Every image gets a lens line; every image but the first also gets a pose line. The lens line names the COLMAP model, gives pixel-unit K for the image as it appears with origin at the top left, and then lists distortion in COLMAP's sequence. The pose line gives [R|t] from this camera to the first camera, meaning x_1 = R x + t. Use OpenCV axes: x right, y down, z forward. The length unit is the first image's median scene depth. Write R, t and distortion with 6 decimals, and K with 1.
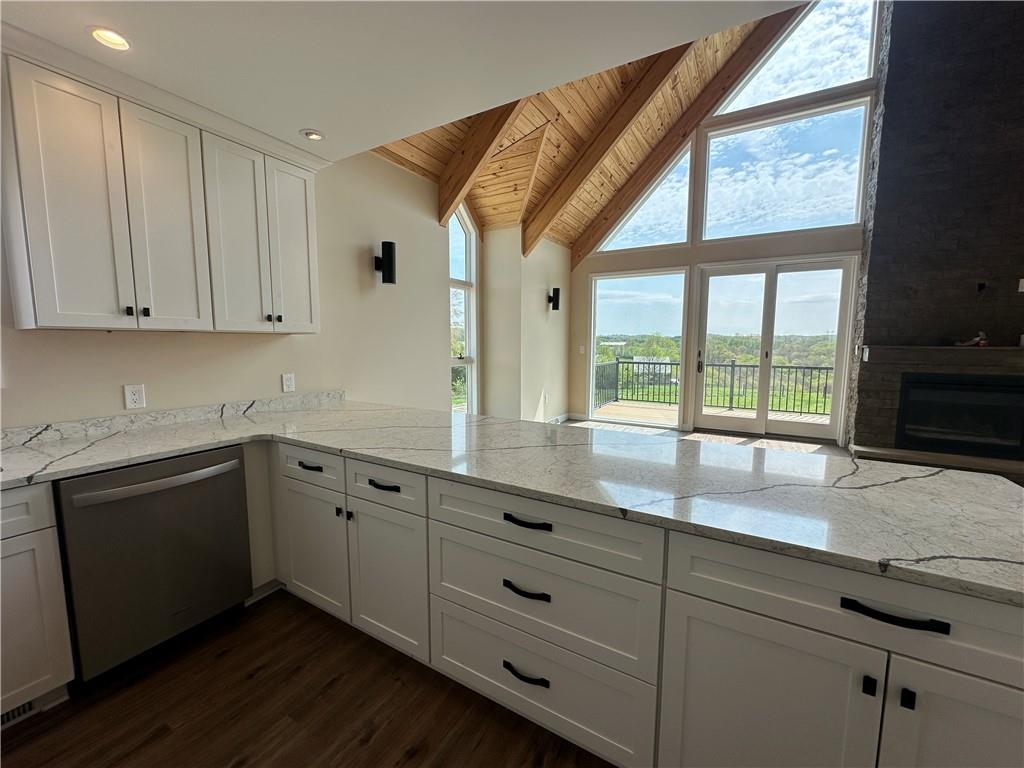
lens RADIAL K [[405.2, 0, 513.7], [0, 405.2, 382.4], [0, 0, 1]] dist [-0.006901, 0.001115]
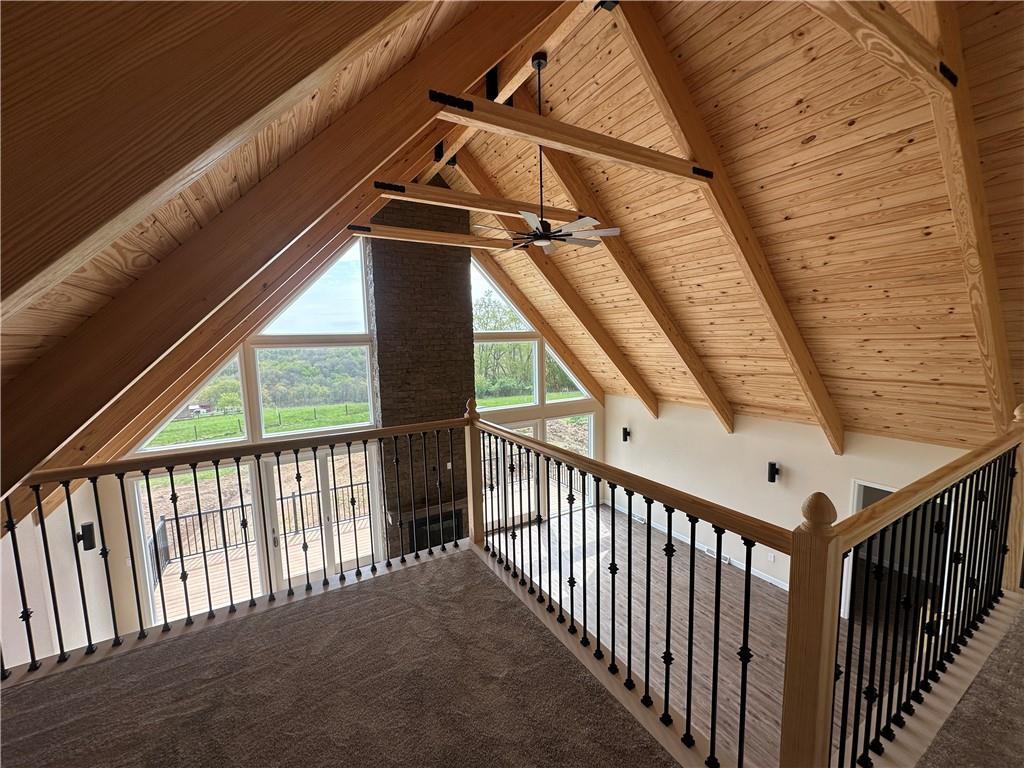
lens RADIAL K [[405.2, 0, 507.8], [0, 405.2, 384.3], [0, 0, 1]] dist [-0.006901, 0.001115]
pose [[0.497324, -0.105577, 0.861117, -0.152442], [0.114918, 0.991838, 0.055236, -0.484667], [-0.859920, 0.071487, 0.505398, -0.175964]]
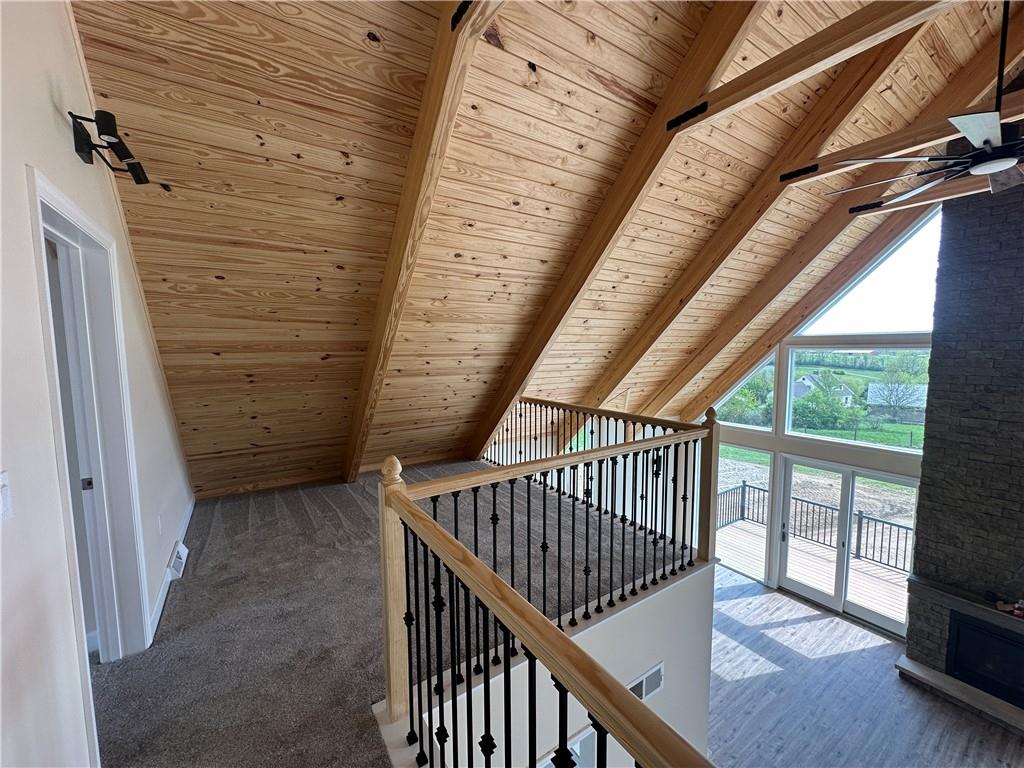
lens RADIAL K [[405.2, 0, 513.9], [0, 405.2, 384.2], [0, 0, 1]] dist [-0.006901, 0.001115]
pose [[0.896675, 0.027185, -0.441855, 0.272690], [-0.034560, 0.999365, -0.008648, -0.461687], [0.441339, 0.023024, 0.897045, -0.427005]]
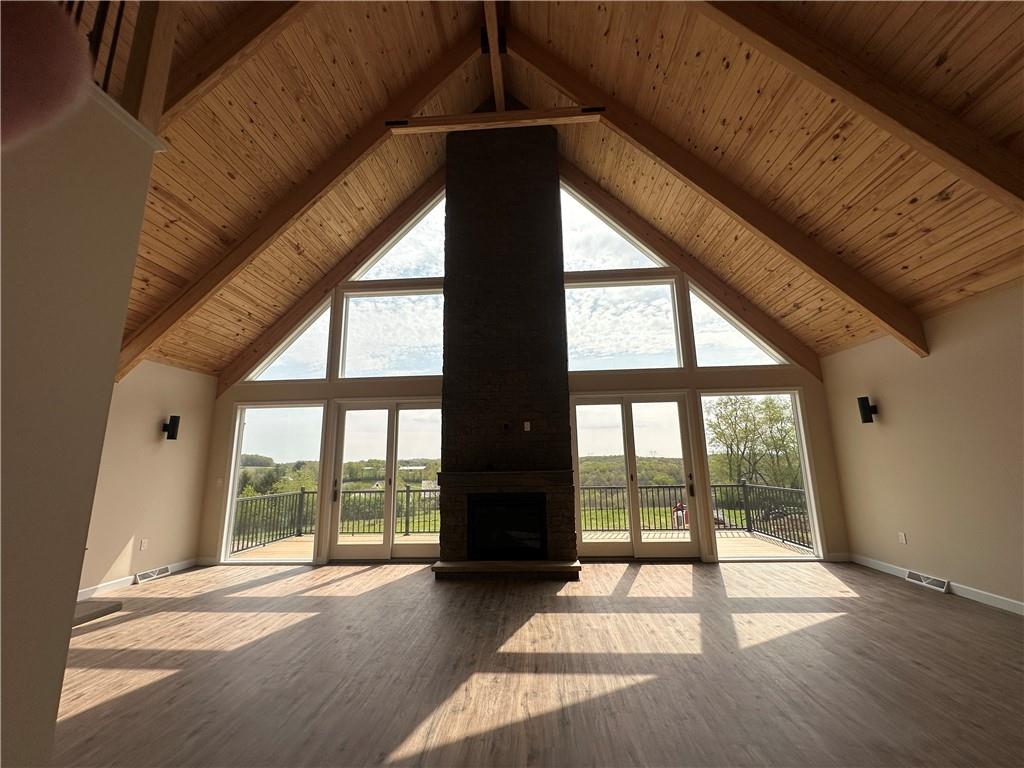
lens RADIAL K [[405.2, 0, 510.2], [0, 405.2, 385.5], [0, 0, 1]] dist [-0.006901, 0.001115]
pose [[0.890168, 0.067060, 0.450671, 0.388085], [0.067584, 0.958735, -0.276153, 0.007066], [-0.450593, 0.276281, 0.848902, -0.153949]]
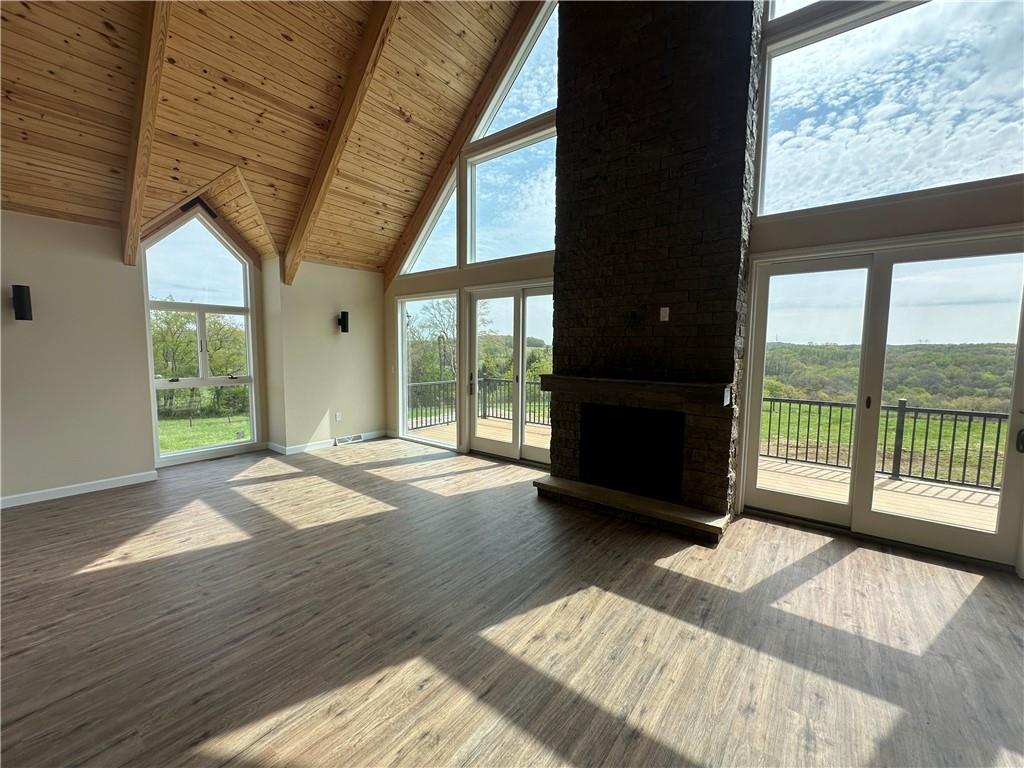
lens RADIAL K [[405.2, 0, 515.2], [0, 405.2, 383.8], [0, 0, 1]] dist [-0.006901, 0.001115]
pose [[0.992502, 0.016939, -0.121050, 0.715407], [-0.018804, 0.999721, -0.014283, -0.040868], [0.120774, 0.016452, 0.992544, 0.015768]]
